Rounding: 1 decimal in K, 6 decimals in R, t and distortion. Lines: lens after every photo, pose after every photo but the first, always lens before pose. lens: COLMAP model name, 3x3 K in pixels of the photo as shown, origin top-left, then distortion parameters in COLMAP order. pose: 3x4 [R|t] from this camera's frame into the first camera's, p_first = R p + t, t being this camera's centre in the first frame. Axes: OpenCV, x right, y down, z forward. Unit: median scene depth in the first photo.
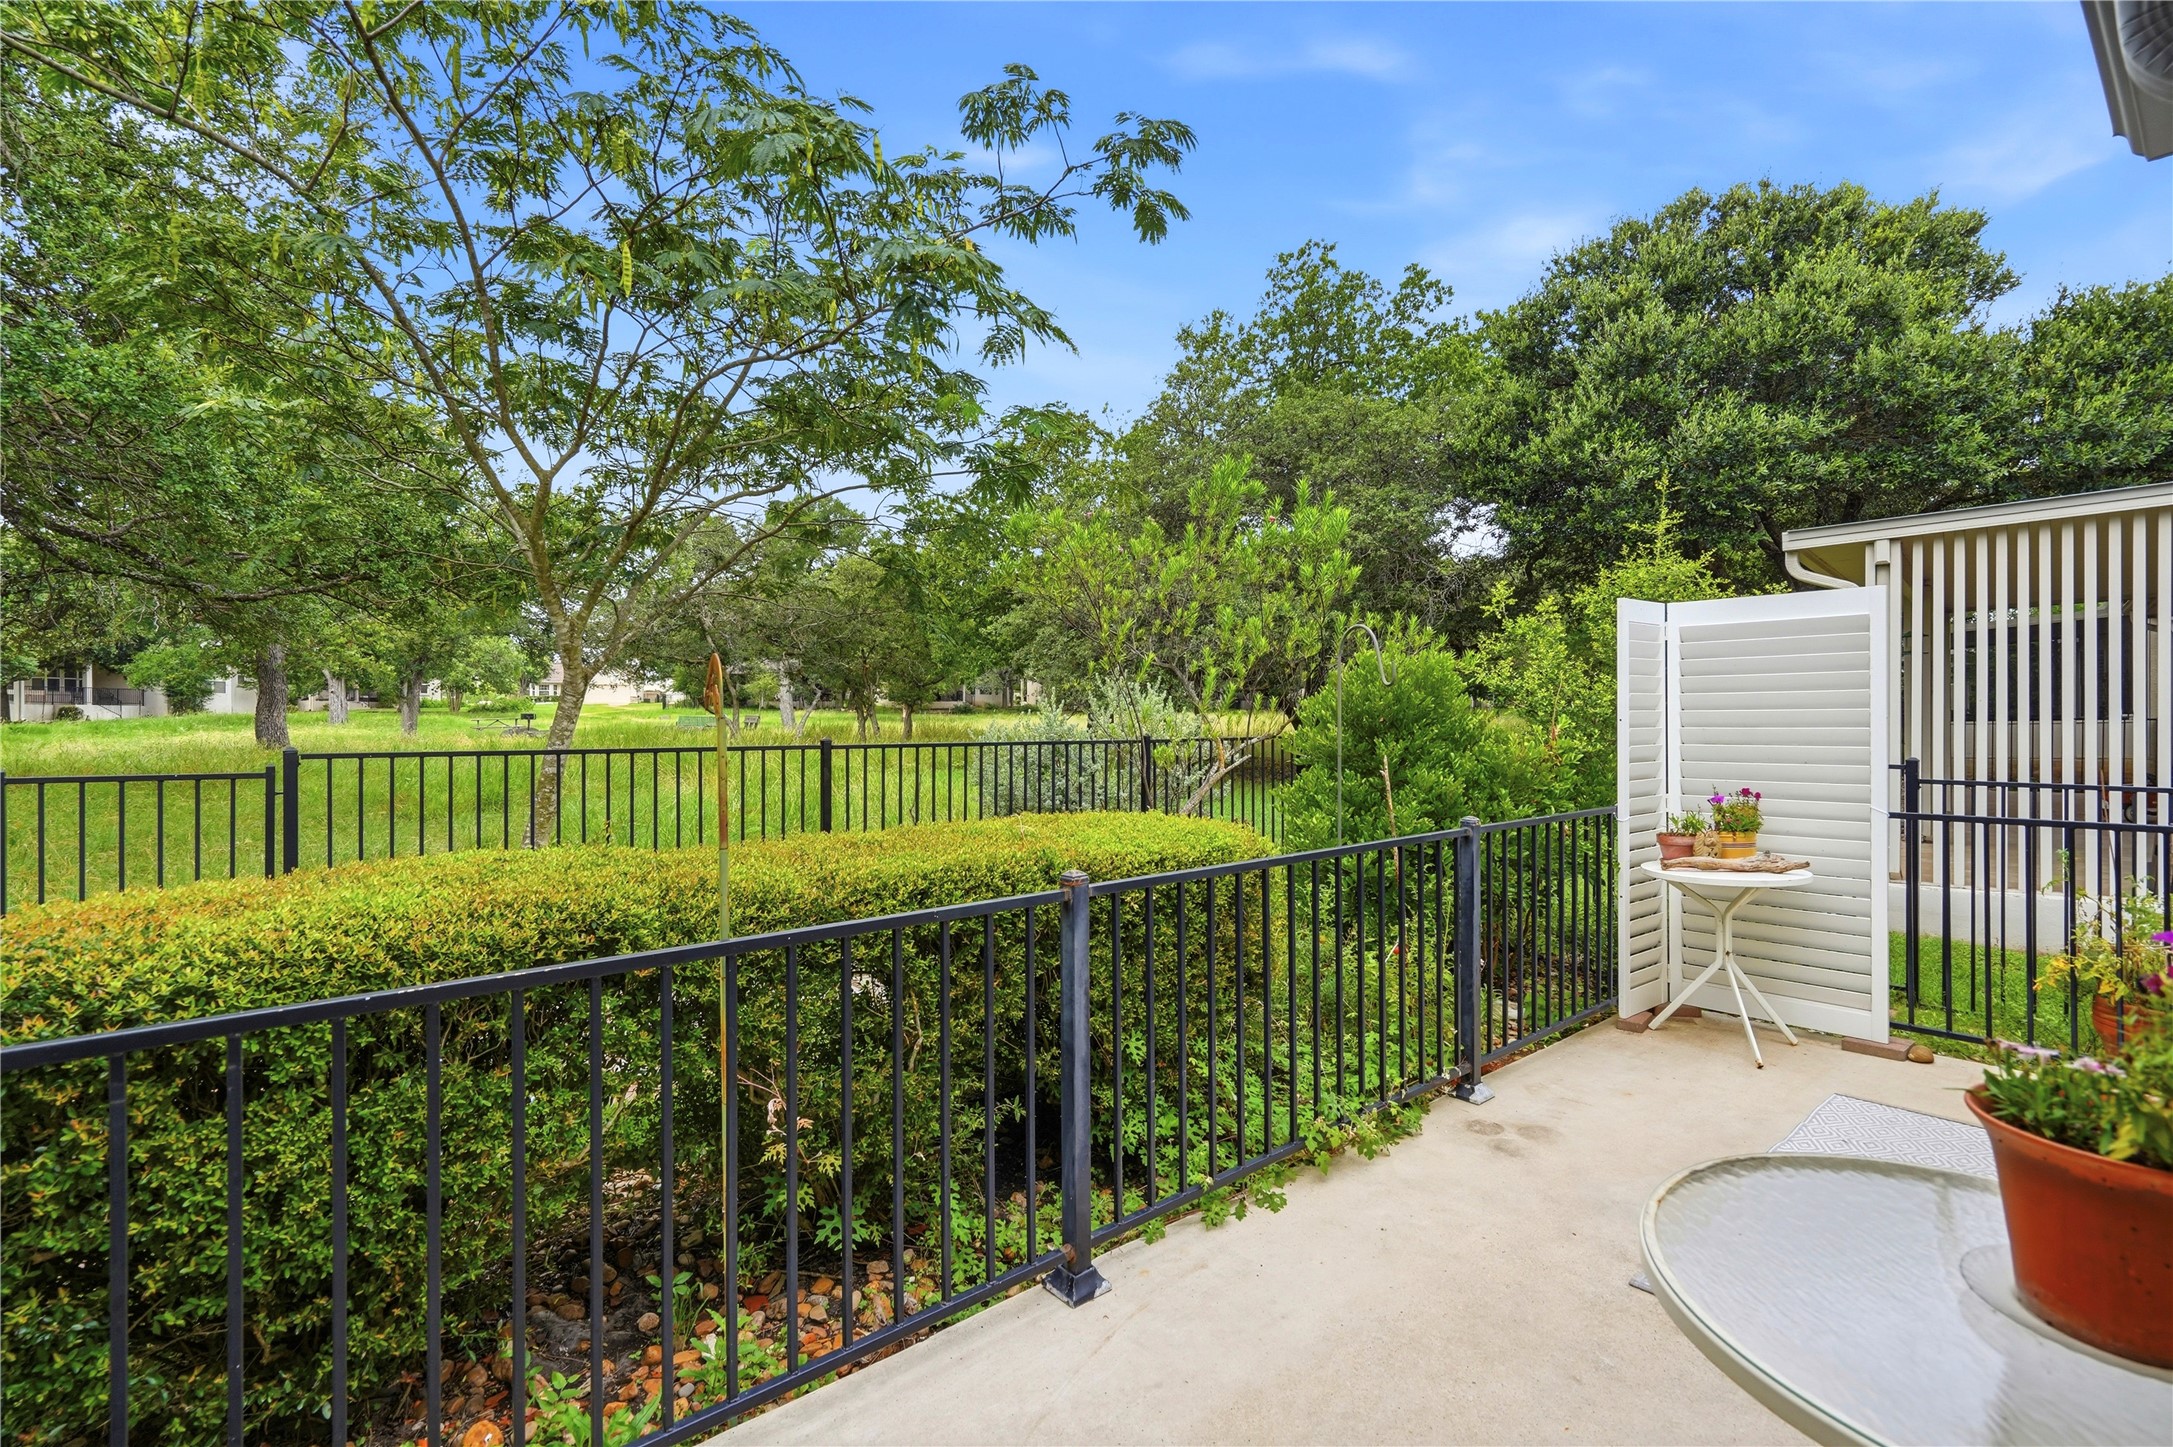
lens RADIAL K [[1009.1, 0, 1086.5], [0, 1009.1, 723.5], [0, 0, 1]] dist [0.007050, -0.000340]
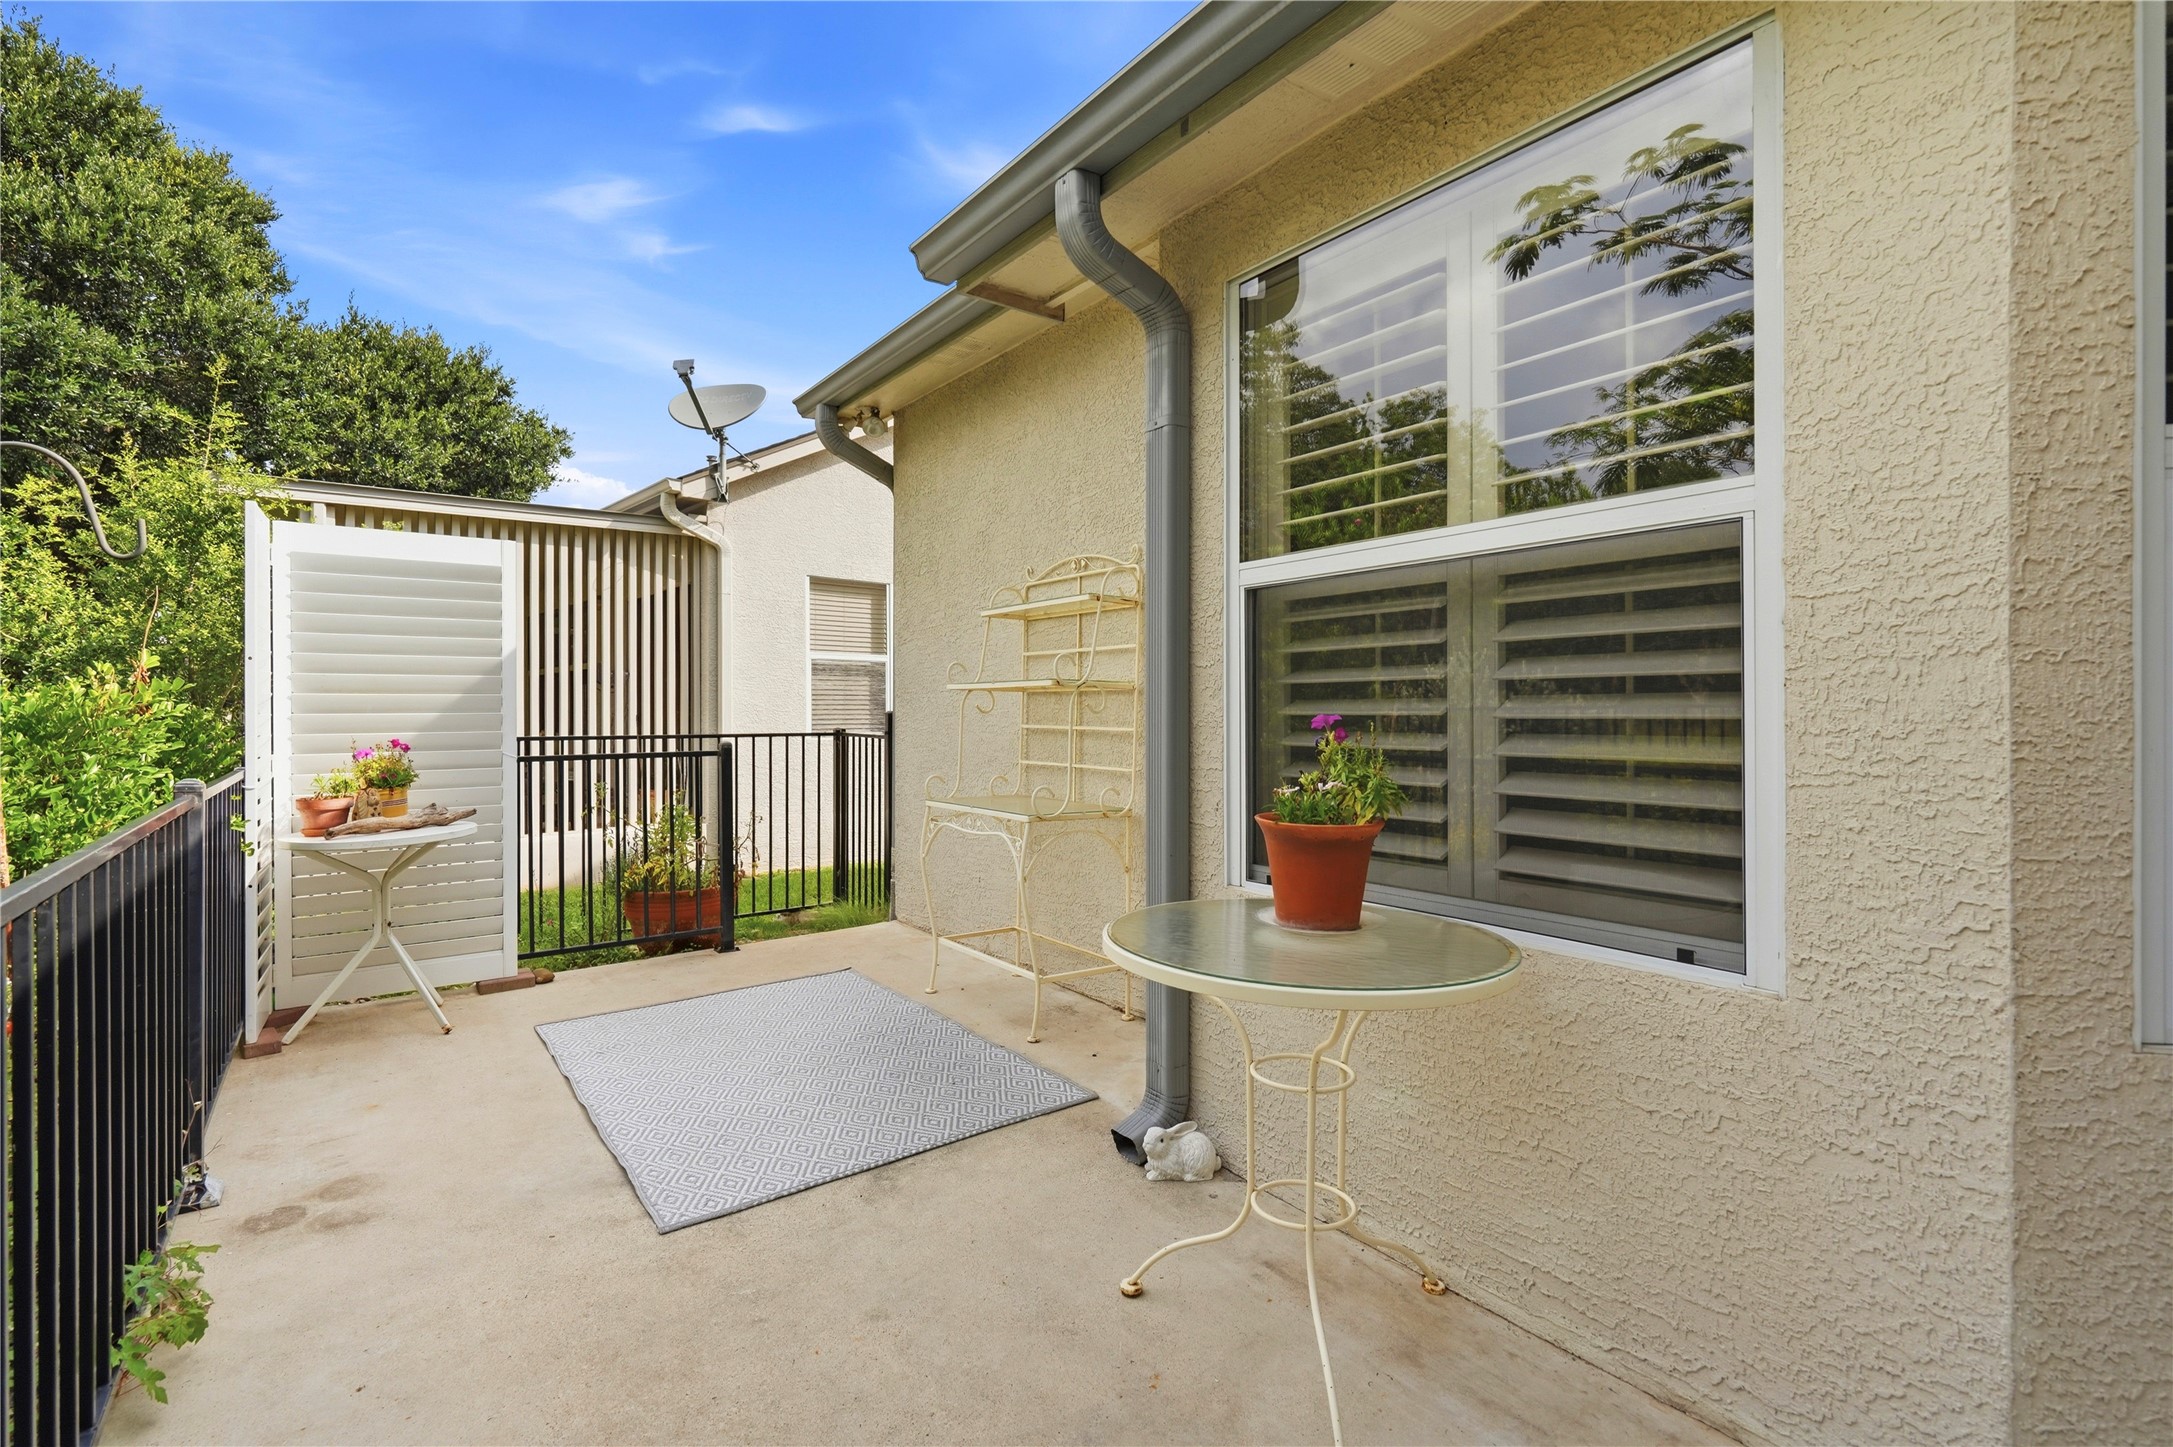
lens RADIAL K [[1009.1, 0, 1086.5], [0, 1009.1, 723.5], [0, 0, 1]] dist [0.007050, -0.000340]
pose [[0.070232, -0.007546, 0.997502, -0.136362], [0.012775, 0.999896, 0.006664, 0.033695], [-0.997449, 0.012275, 0.070321, 0.209555]]
